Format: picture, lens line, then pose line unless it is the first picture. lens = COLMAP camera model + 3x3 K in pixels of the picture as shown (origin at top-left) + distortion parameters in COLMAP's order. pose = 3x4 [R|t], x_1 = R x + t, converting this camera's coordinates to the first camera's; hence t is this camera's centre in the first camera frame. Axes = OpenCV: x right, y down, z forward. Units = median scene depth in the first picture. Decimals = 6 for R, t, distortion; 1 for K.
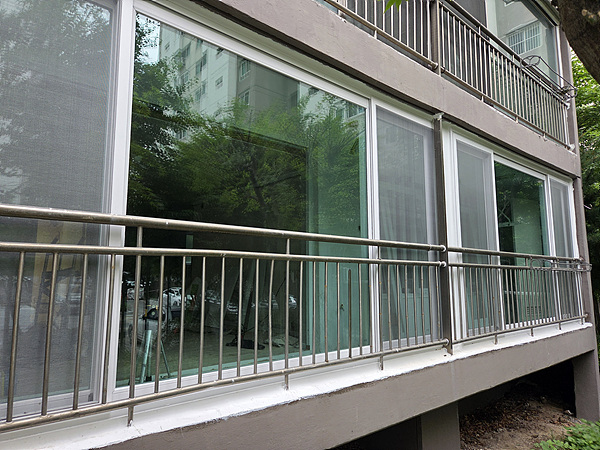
lens RADIAL K [[405.9, 0, 294.3], [0, 405.9, 225.3], [0, 0, 1]] dist [0.020971, -0.014369]
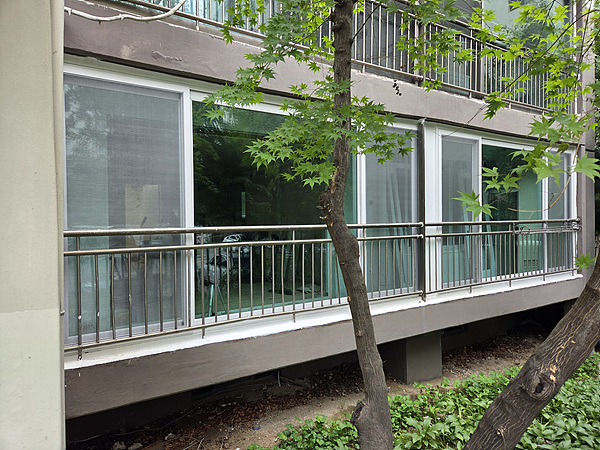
lens RADIAL K [[405.9, 0, 303.7], [0, 405.9, 224.1], [0, 0, 1]] dist [0.020971, -0.014369]
pose [[0.991747, -0.012372, -0.127609, 0.153894], [0.029851, 0.990260, 0.135991, -0.139250], [0.124684, -0.138678, 0.982457, -0.363403]]
